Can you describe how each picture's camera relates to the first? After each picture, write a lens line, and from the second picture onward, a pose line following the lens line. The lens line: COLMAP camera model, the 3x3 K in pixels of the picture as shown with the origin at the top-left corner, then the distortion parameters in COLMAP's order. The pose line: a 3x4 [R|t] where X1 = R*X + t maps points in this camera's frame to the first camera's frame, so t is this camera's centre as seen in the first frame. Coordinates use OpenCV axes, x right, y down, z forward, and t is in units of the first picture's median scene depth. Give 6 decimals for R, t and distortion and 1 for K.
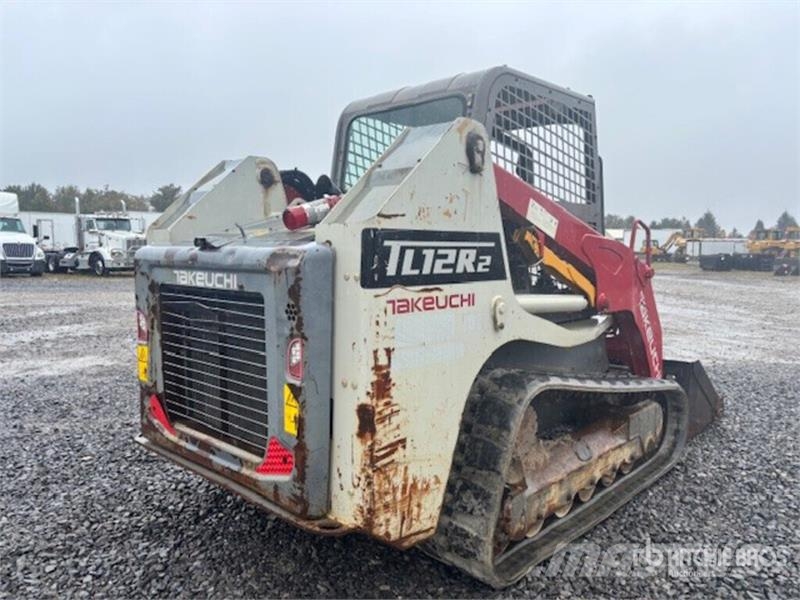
lens RADIAL K [[619.3, 0, 367.3], [0, 619.3, 301.6], [0, 0, 1]] dist [0.076183, -0.000261]
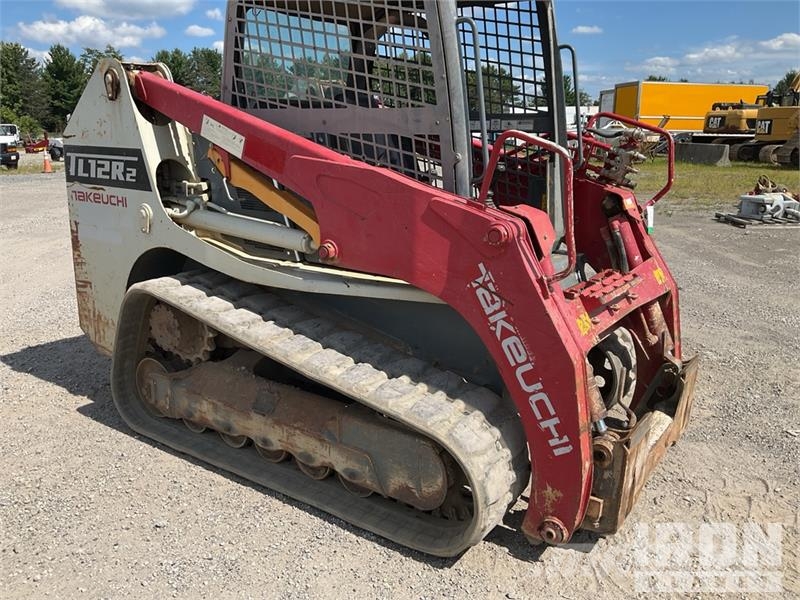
lens RADIAL K [[654.4, 0, 397.1], [0, 654.4, 302.4], [0, 0, 1]] dist [0.108173, -0.224868]
pose [[0.147243, 0.249143, -0.957208, 1.605803], [-0.103735, 0.966309, 0.235555, -0.183155], [0.983646, 0.064612, 0.168127, 1.337324]]
